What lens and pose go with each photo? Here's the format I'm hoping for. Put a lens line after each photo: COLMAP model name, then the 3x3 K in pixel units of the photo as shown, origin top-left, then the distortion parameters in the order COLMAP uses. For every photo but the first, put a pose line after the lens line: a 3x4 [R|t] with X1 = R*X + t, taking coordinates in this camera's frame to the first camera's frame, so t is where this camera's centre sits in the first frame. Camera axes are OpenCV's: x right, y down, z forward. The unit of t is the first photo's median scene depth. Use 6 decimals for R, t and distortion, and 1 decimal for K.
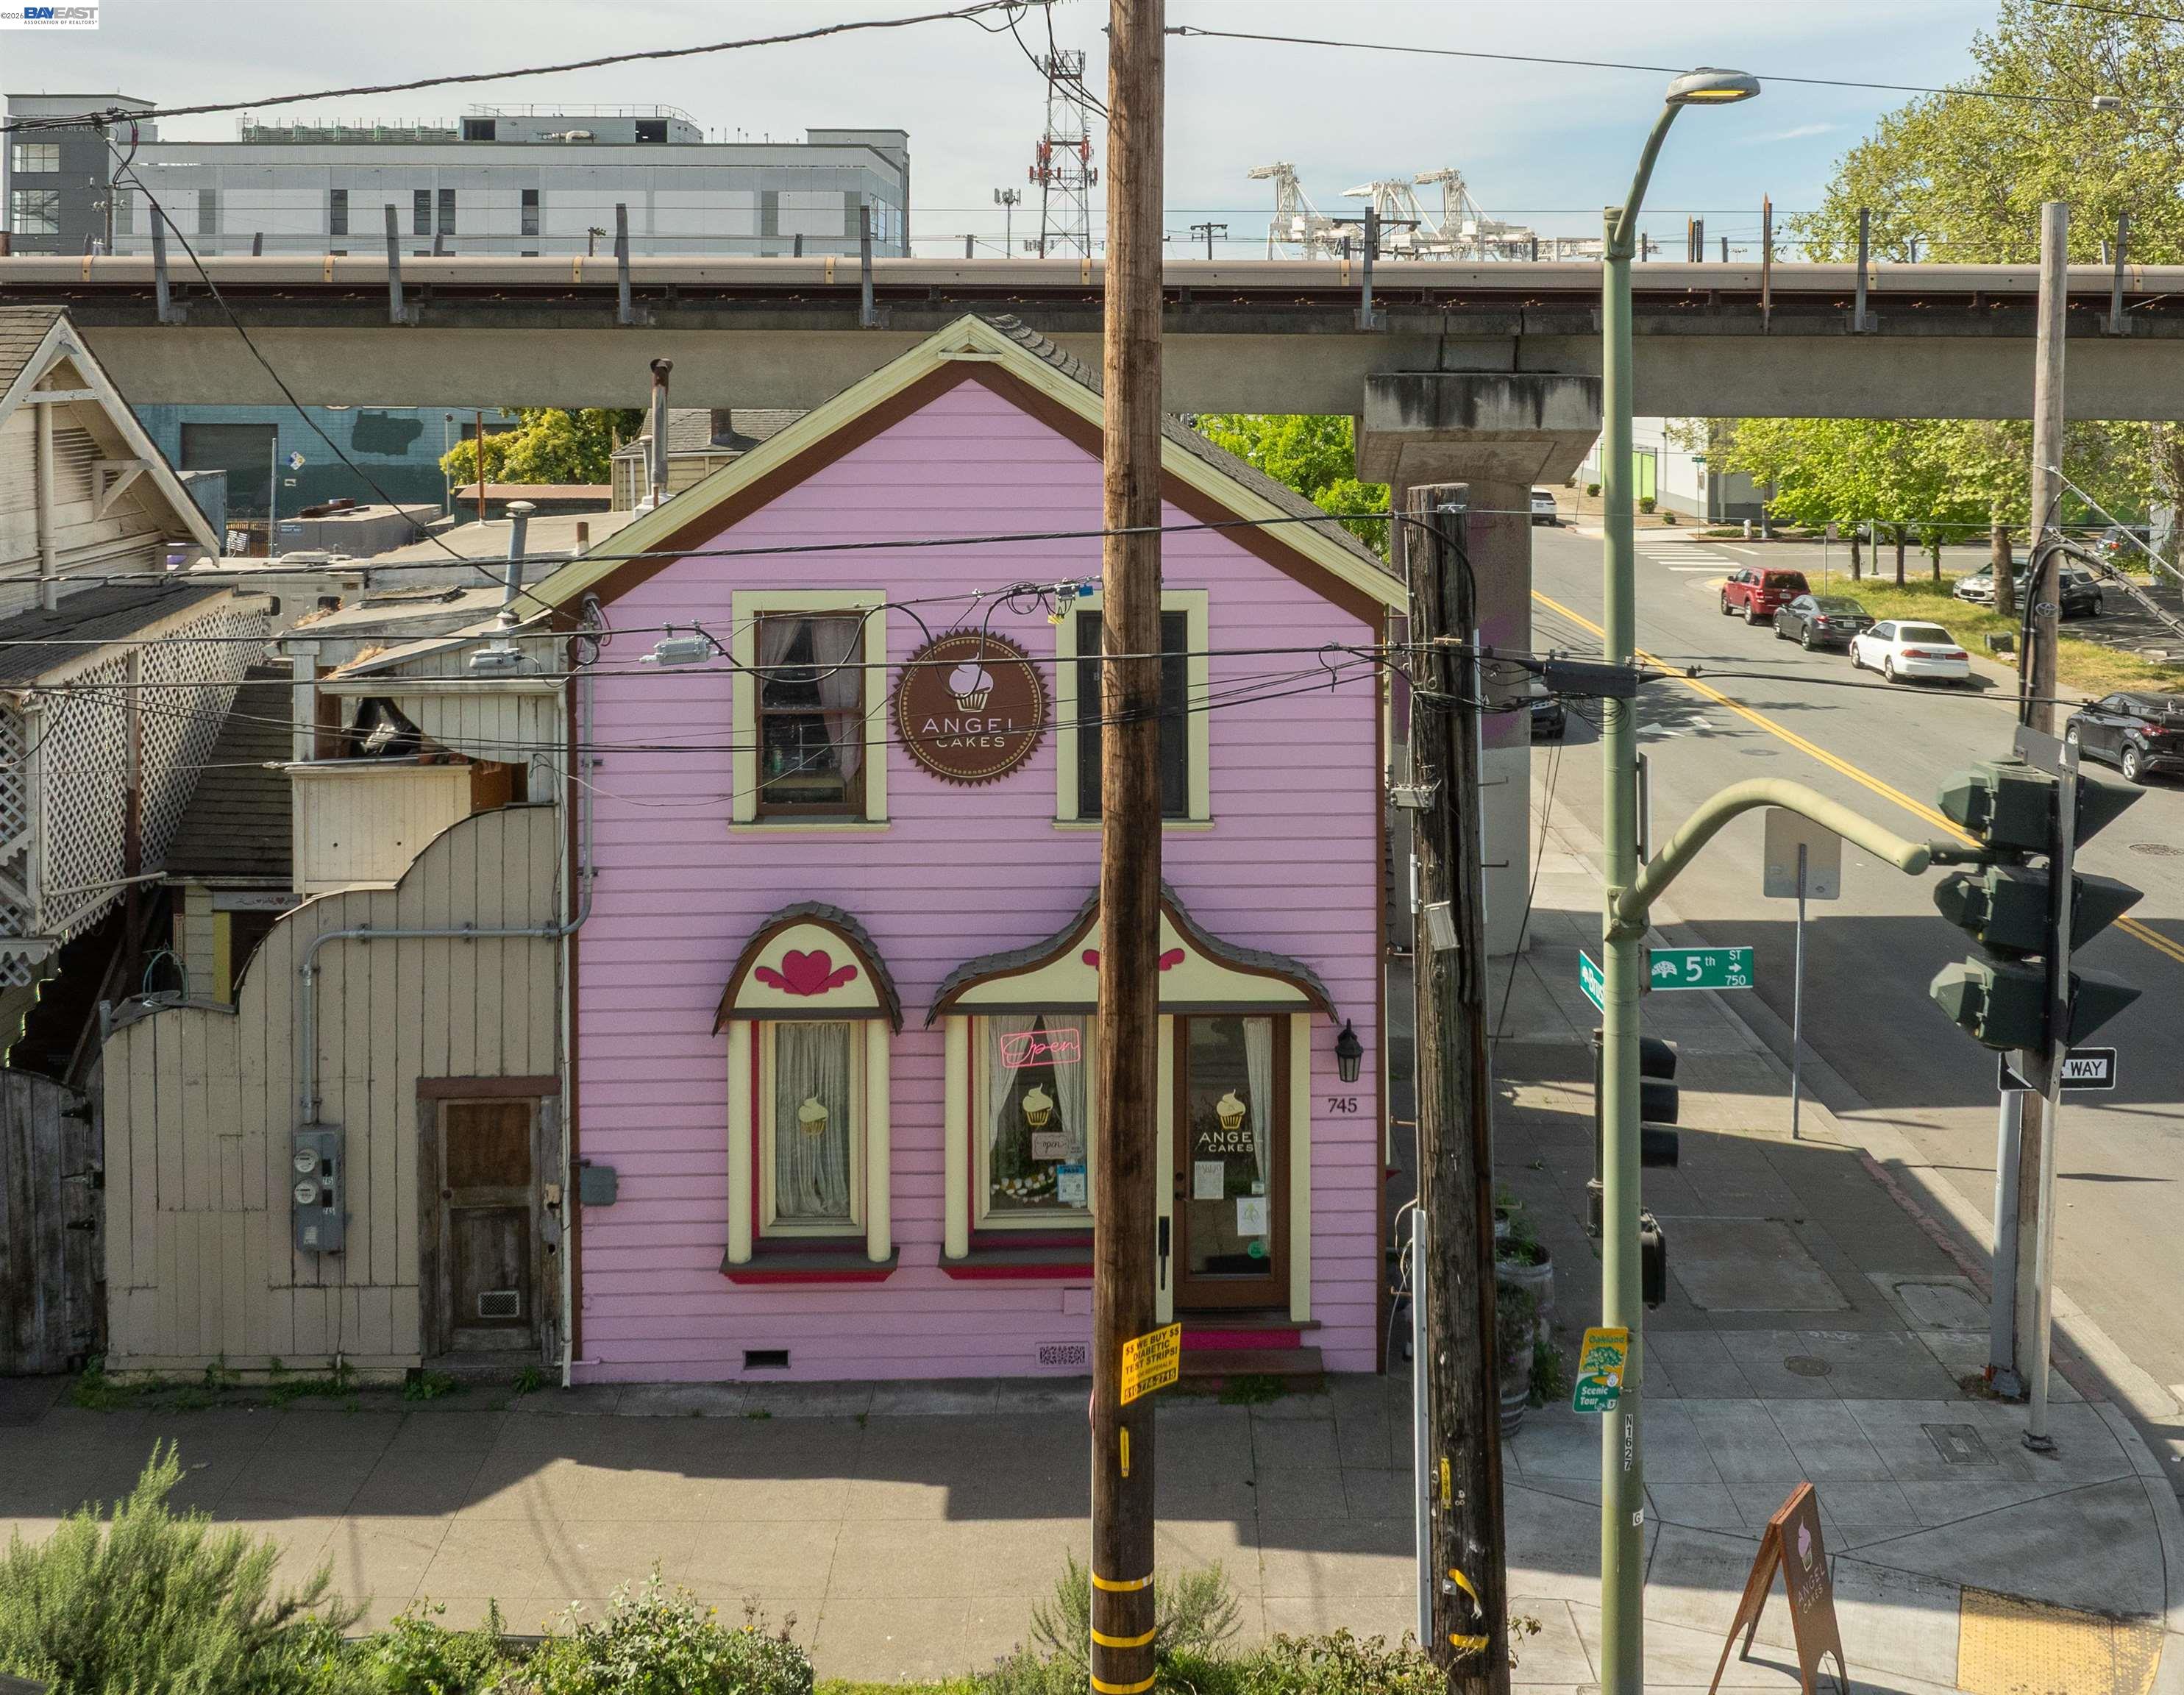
lens RADIAL K [[2034.9, 0, 1167.4], [0, 2034.9, 517.1], [0, 0, 1]] dist [-0.018346, -0.011911]
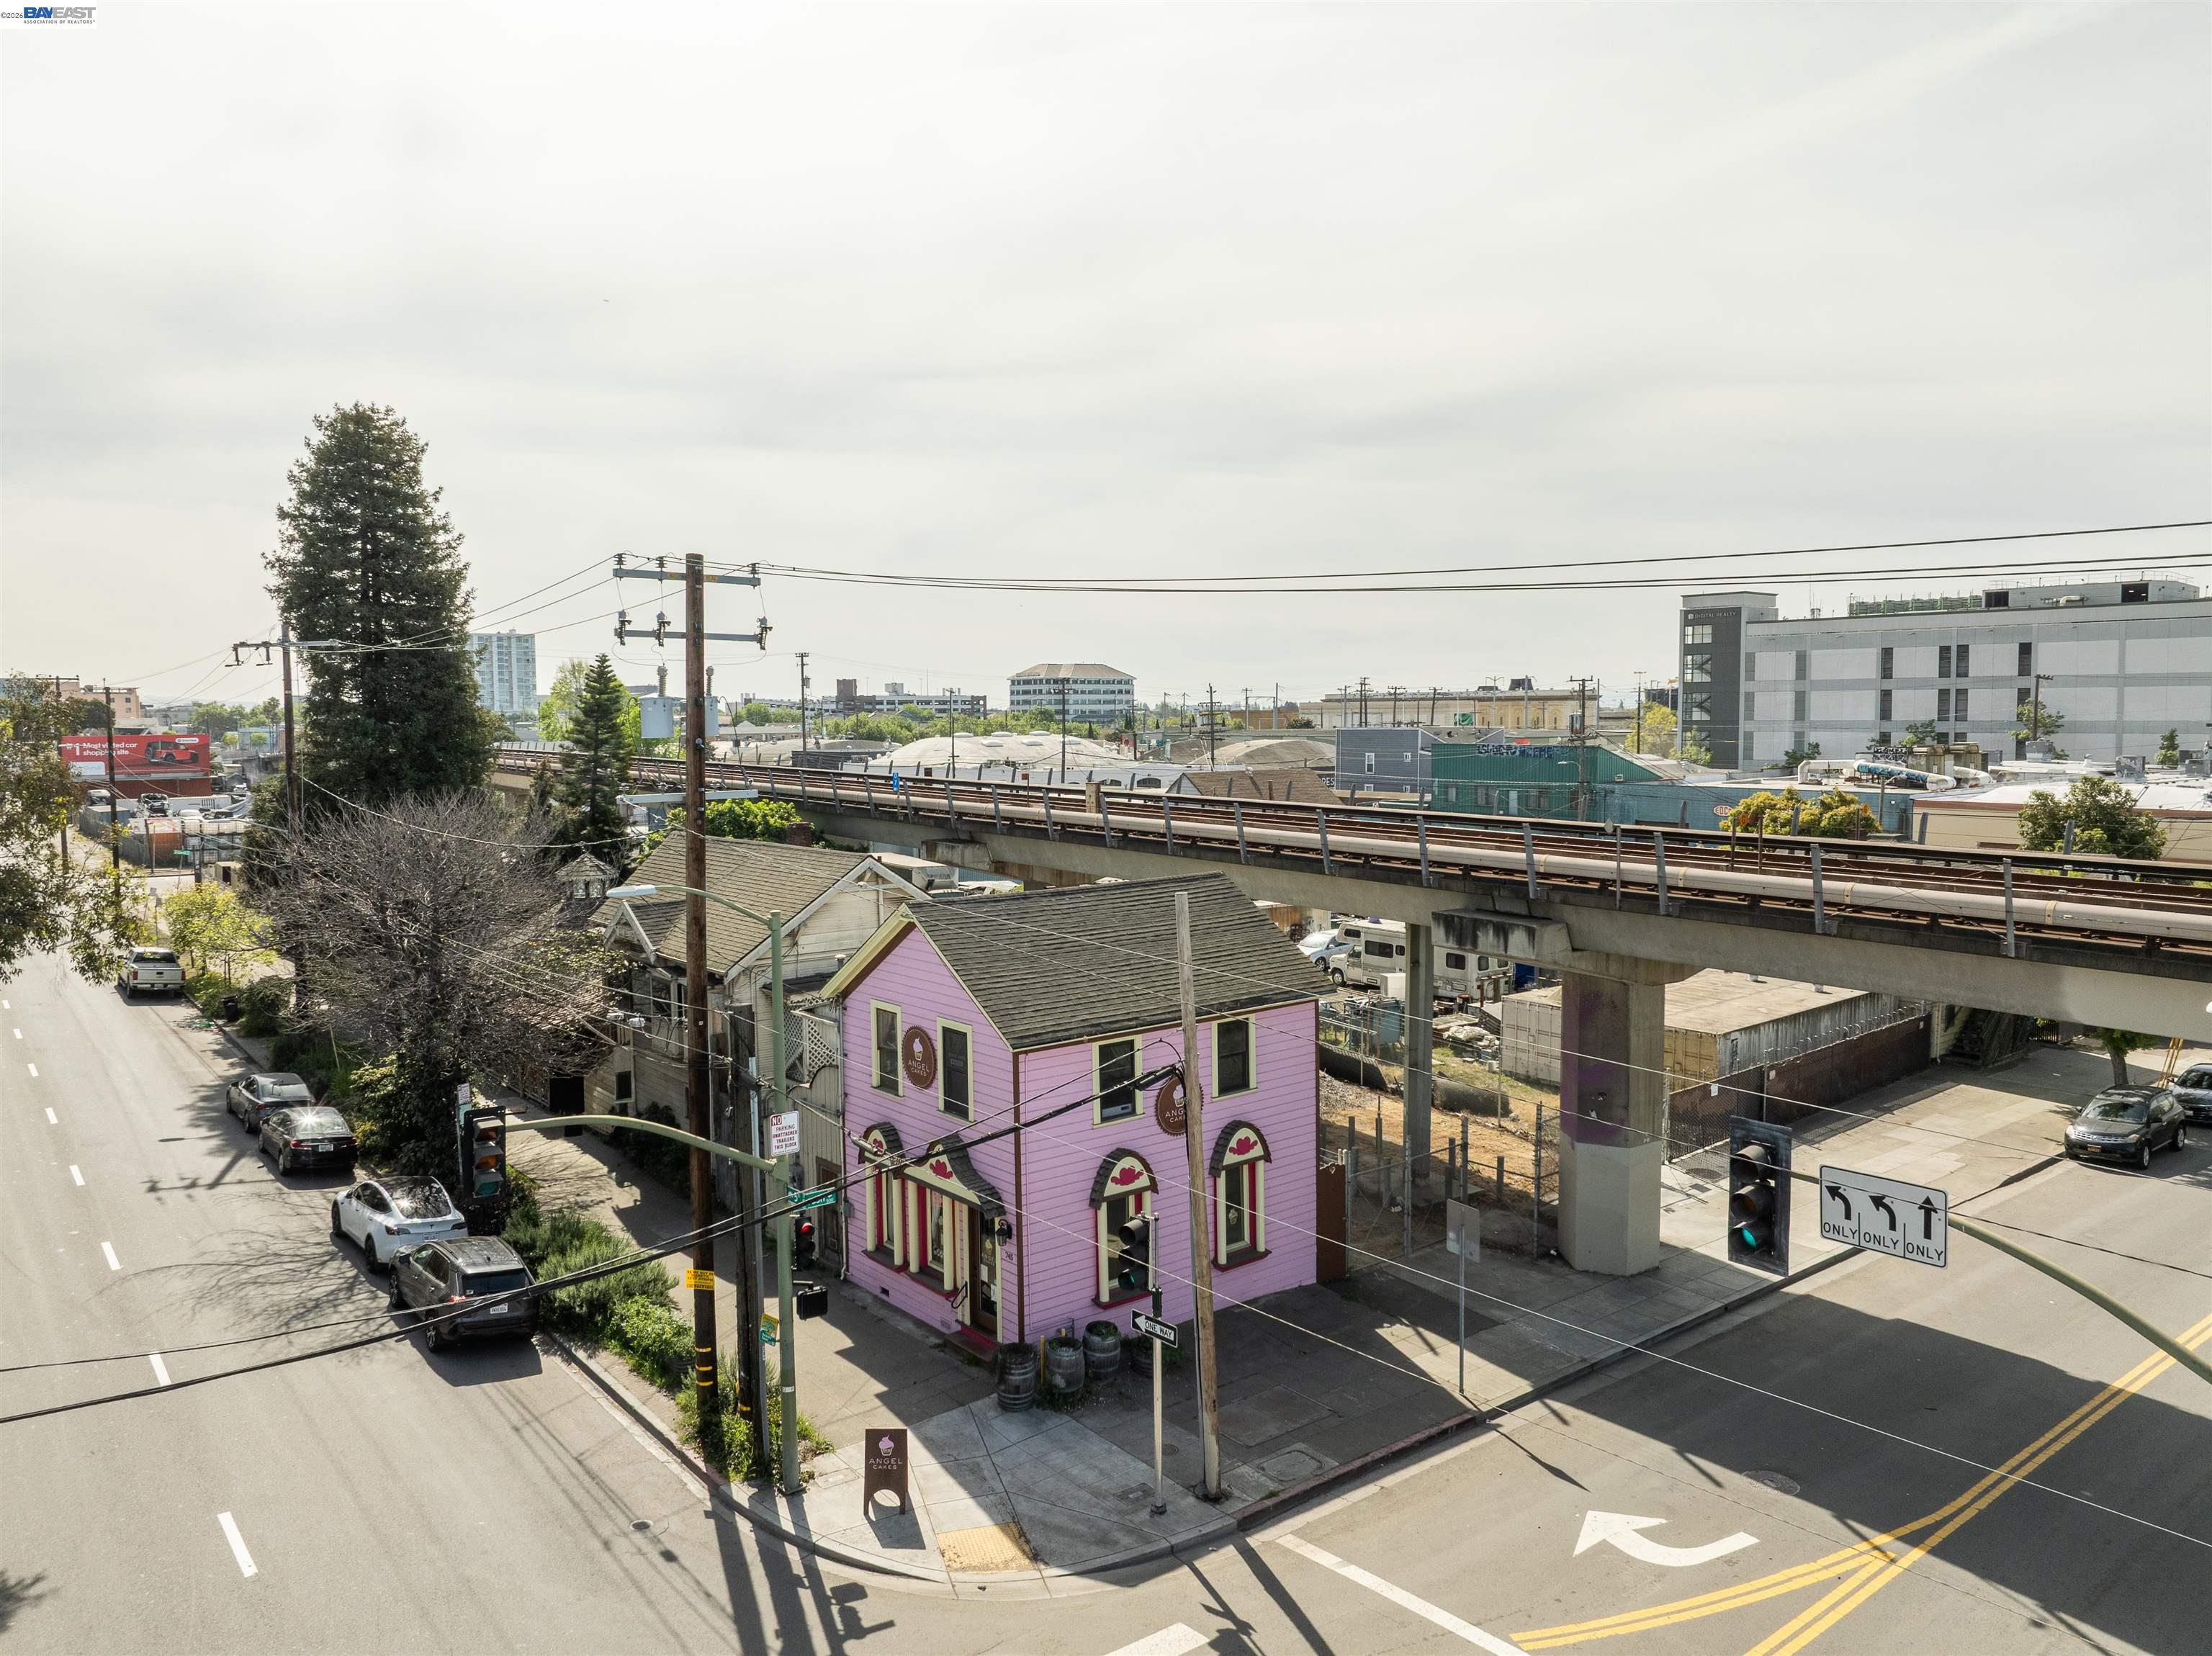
lens RADIAL K [[1549.6, 0, 1116.2], [0, 1549.6, 828.8], [0, 0, 1]] dist [-0.052389, 0.025542]
pose [[0.606562, 0.052904, -0.793274, 1.536957], [0.001523, 0.997704, 0.067703, -0.313753], [0.795035, -0.042274, 0.605089, 0.064978]]
